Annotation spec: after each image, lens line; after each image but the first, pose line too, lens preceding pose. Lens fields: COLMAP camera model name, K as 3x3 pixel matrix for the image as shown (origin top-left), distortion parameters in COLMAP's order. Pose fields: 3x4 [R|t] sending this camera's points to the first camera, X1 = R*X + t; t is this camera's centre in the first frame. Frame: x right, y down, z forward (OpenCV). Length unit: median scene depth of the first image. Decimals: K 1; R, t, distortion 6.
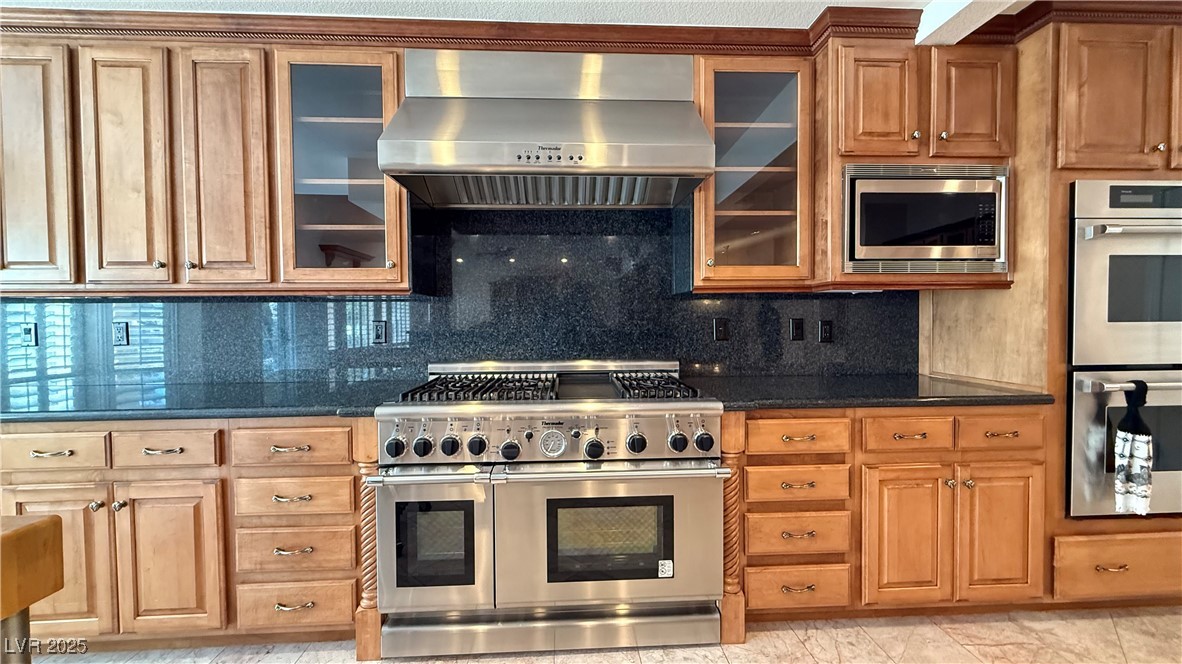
lens RADIAL K [[471.3, 0, 592.4], [0, 471.3, 332.2], [0, 0, 1]] dist [-0.001139, 0.000341]
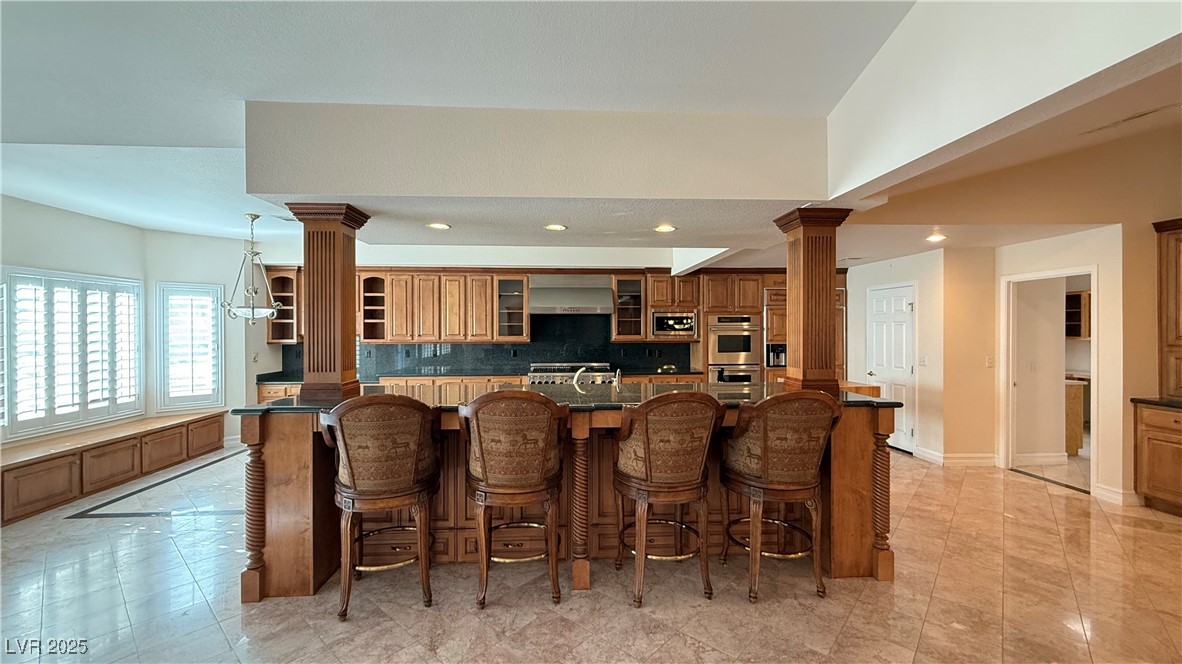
lens RADIAL K [[471.3, 0, 589.4], [0, 471.3, 330.7], [0, 0, 1]] dist [-0.001139, 0.000341]
pose [[0.999966, 0.005178, 0.006385, 0.035447], [-0.005041, 0.999759, -0.021360, -0.106193], [-0.006494, 0.021327, 0.999751, -2.637647]]
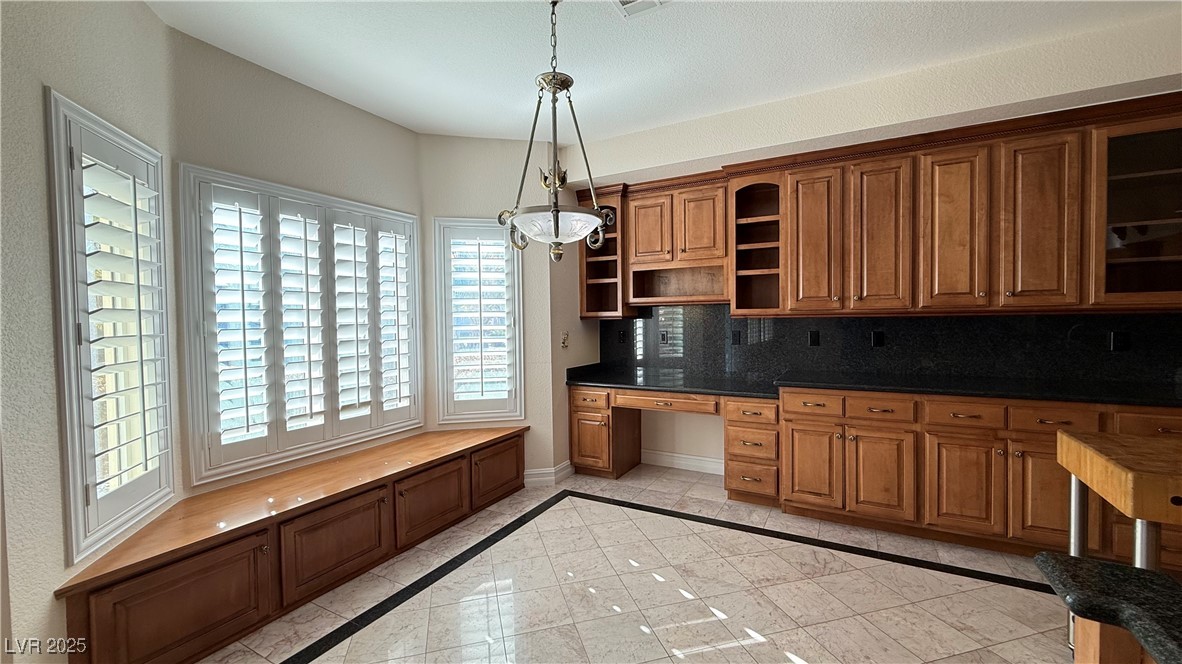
lens RADIAL K [[471.3, 0, 588.1], [0, 471.3, 333.6], [0, 0, 1]] dist [-0.001139, 0.000341]
pose [[0.844699, 0.012437, -0.535097, -1.169125], [-0.006624, 0.999896, 0.012784, -0.031376], [0.535201, -0.007254, 0.844694, -0.899290]]
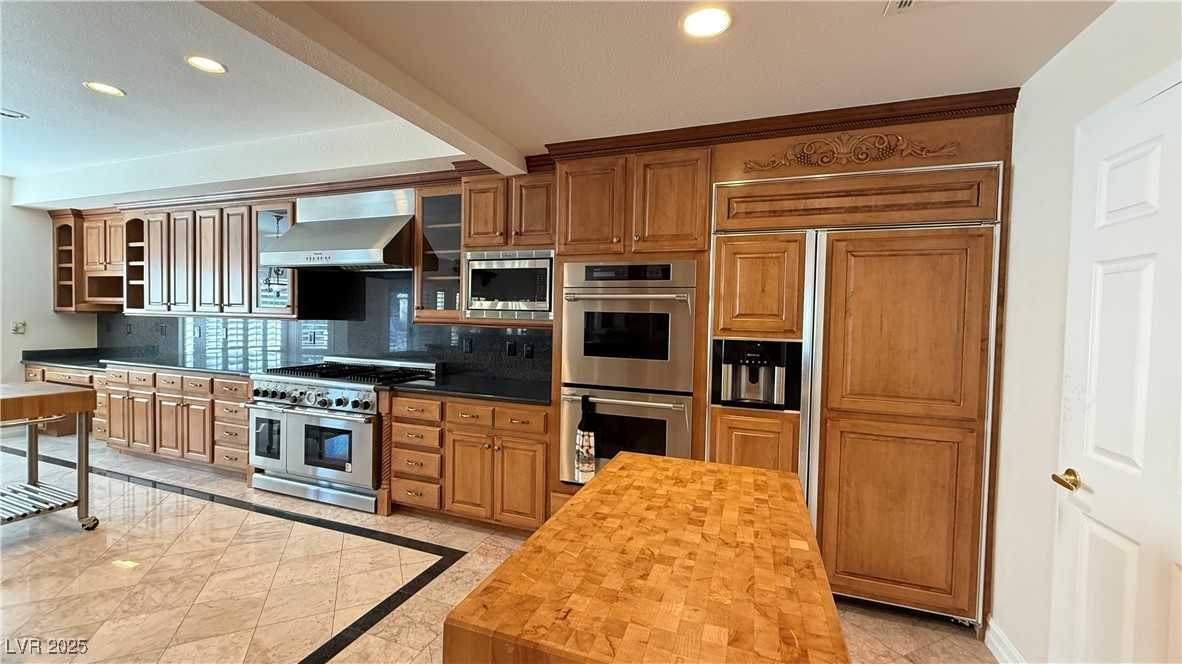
lens RADIAL K [[471.3, 0, 587.5], [0, 471.3, 332.8], [0, 0, 1]] dist [-0.001139, 0.000341]
pose [[0.917771, 0.041814, -0.394903, 1.609197], [-0.040965, 0.999105, 0.010584, -0.105638], [0.394992, 0.006464, 0.918662, -0.364979]]
